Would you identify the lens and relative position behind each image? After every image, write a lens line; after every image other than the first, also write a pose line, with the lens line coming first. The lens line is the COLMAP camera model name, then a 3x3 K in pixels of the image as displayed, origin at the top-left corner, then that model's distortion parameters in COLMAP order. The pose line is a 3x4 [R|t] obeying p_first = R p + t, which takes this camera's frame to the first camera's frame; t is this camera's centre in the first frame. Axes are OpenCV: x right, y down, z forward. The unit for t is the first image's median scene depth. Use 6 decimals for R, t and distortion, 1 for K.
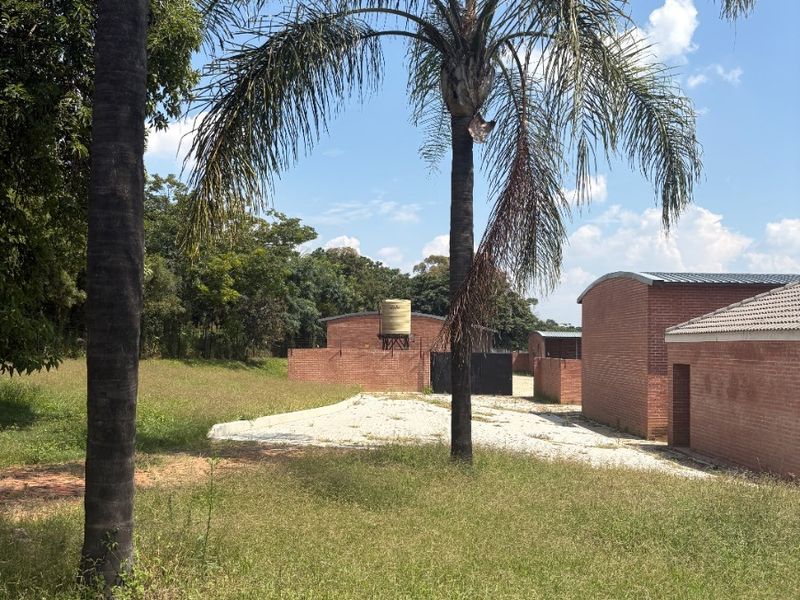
lens RADIAL K [[793.1, 0, 406.5], [0, 793.1, 300.0], [0, 0, 1]] dist [0.063719, -0.126677]
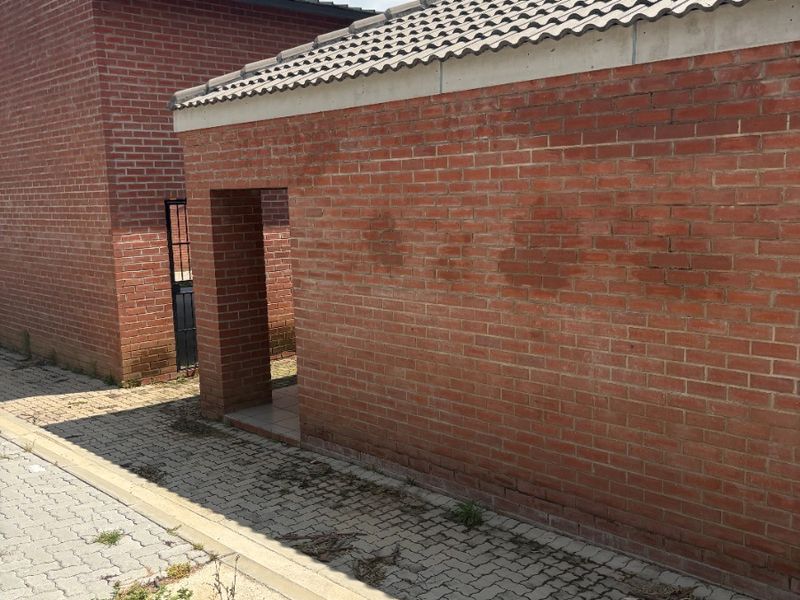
lens RADIAL K [[790.5, 0, 400.0], [0, 790.5, 300.0], [0, 0, 1]] dist [0.146850, -0.370952]
pose [[0.723332, -0.142423, 0.675653, 0.159799], [0.008219, 0.980204, 0.197821, 0.062517], [-0.690452, -0.137537, 0.710183, 0.733723]]
